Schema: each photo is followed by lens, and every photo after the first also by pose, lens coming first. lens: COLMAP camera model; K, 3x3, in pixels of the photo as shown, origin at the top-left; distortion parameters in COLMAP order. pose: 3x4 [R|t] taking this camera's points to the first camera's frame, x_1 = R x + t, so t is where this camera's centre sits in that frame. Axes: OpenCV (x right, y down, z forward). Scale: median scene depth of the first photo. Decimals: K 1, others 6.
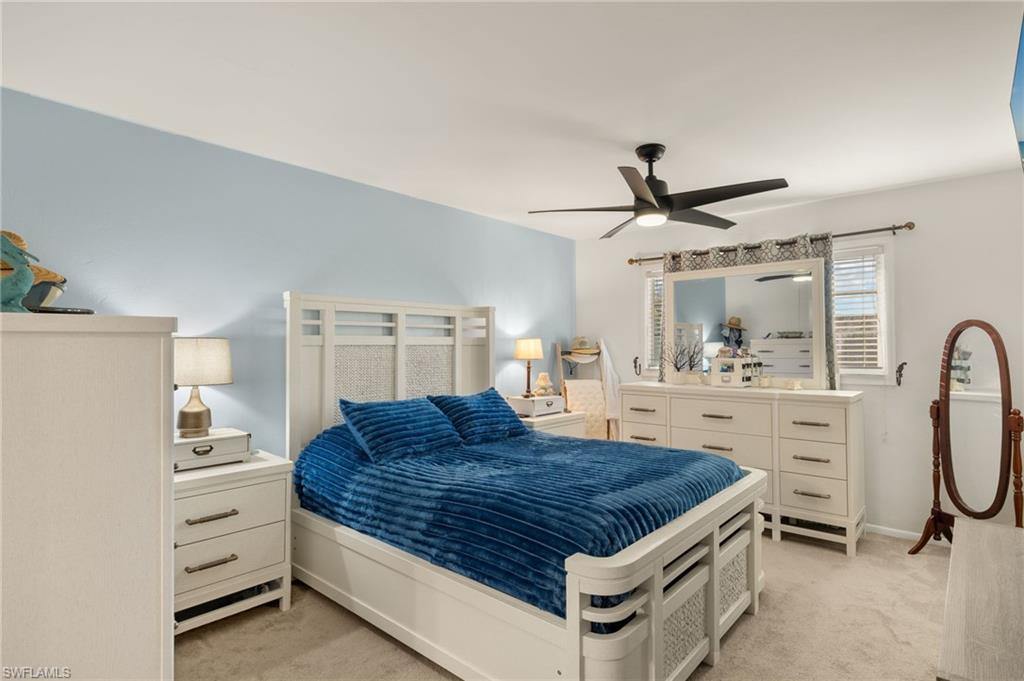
lens RADIAL K [[520.3, 0, 513.2], [0, 520.3, 342.1], [0, 0, 1]] dist [-0.002087, 0.000034]
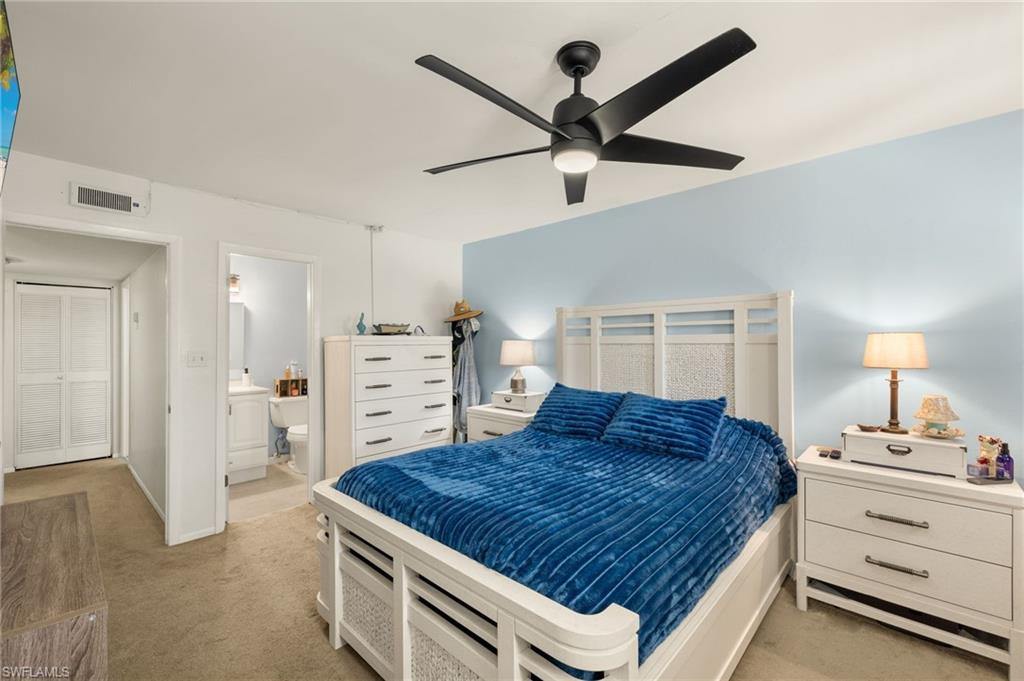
lens RADIAL K [[441.6, 0, 513.6], [0, 441.6, 341.8], [0, 0, 1]] dist [0.011551, 0.000176]
pose [[-0.026829, -0.003025, -0.999635, 0.572679], [0.005882, 0.999978, -0.003184, 0.002787], [0.999623, -0.005965, -0.026811, 0.623026]]
